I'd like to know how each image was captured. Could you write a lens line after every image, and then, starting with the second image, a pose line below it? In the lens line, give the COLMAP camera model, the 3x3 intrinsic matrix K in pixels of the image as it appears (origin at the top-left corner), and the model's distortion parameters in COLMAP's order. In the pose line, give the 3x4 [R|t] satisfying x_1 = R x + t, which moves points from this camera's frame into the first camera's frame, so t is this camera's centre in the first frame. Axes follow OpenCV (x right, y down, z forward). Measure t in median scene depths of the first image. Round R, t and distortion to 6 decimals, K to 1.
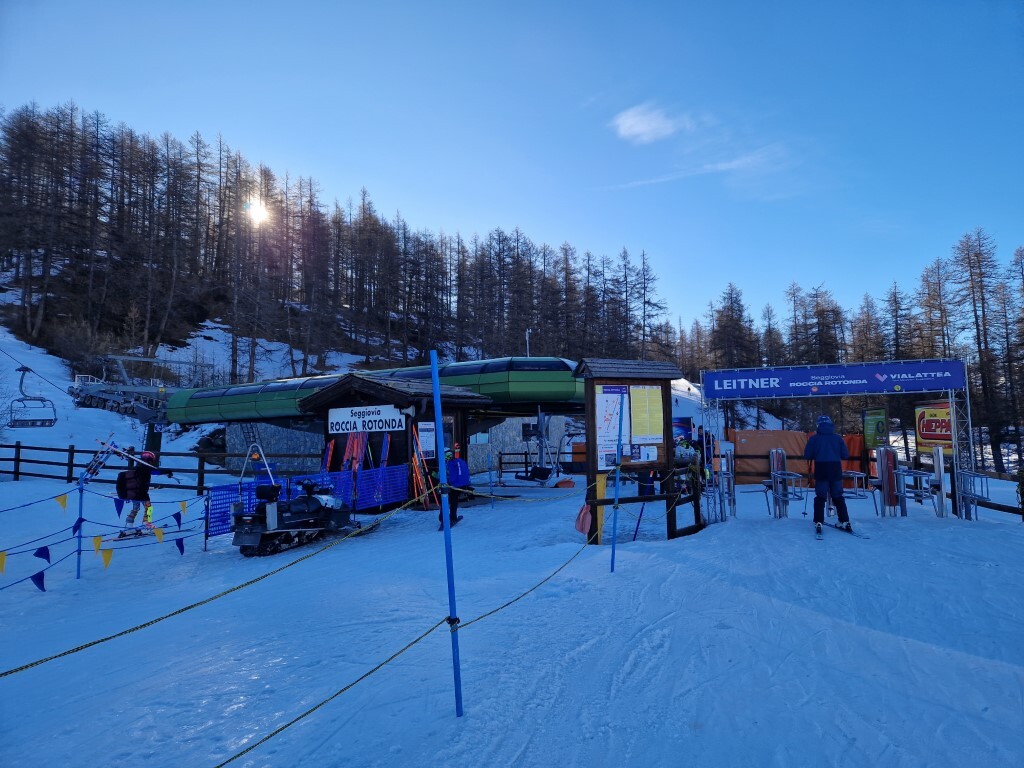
lens RADIAL K [[685.2, 0, 512.0], [0, 685.2, 384.0], [0, 0, 1]] dist [0.115863, -0.099699]
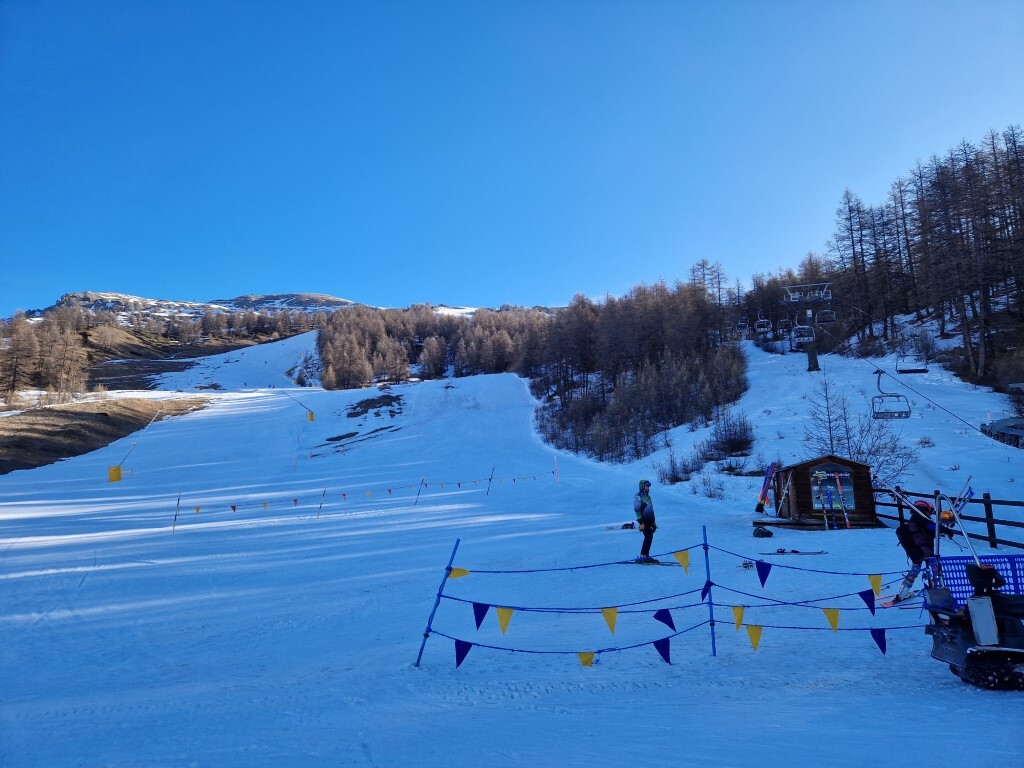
lens RADIAL K [[685.2, 0, 512.0], [0, 685.2, 384.0], [0, 0, 1]] dist [0.115863, -0.099699]
pose [[0.333254, -0.135338, -0.933073, 0.045181], [0.079138, 0.990167, -0.115355, 0.015928], [0.939510, -0.035399, 0.340687, 0.217885]]
